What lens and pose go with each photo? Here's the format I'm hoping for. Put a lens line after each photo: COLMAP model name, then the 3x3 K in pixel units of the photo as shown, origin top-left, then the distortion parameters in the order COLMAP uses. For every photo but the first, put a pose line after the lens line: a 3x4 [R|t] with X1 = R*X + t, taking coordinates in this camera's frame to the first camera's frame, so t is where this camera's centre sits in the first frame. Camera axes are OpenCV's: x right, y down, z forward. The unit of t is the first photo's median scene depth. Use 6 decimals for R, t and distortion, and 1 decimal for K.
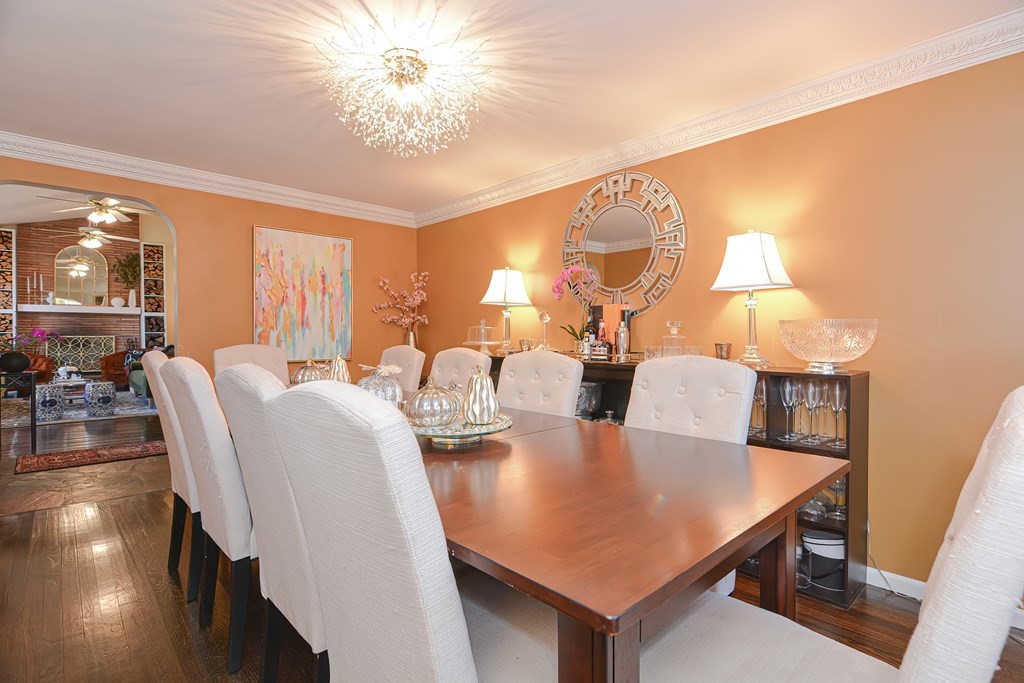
lens RADIAL K [[495.9, 0, 513.7], [0, 495.9, 341.0], [0, 0, 1]] dist [-0.004914, -0.006472]
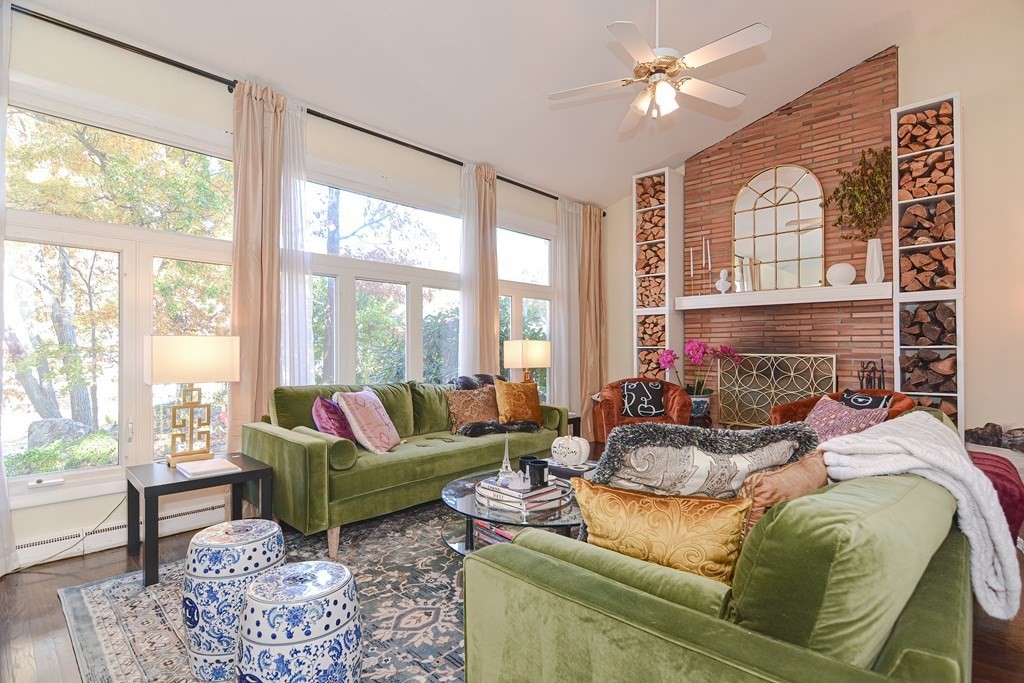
lens RADIAL K [[495.9, 0, 517.7], [0, 495.9, 346.2], [0, 0, 1]] dist [-0.004914, -0.006472]
pose [[0.072416, -0.000255, -0.997374, -0.394791], [-0.014912, 0.999888, -0.001338, -0.012690], [0.997263, 0.014970, 0.072404, 0.683701]]
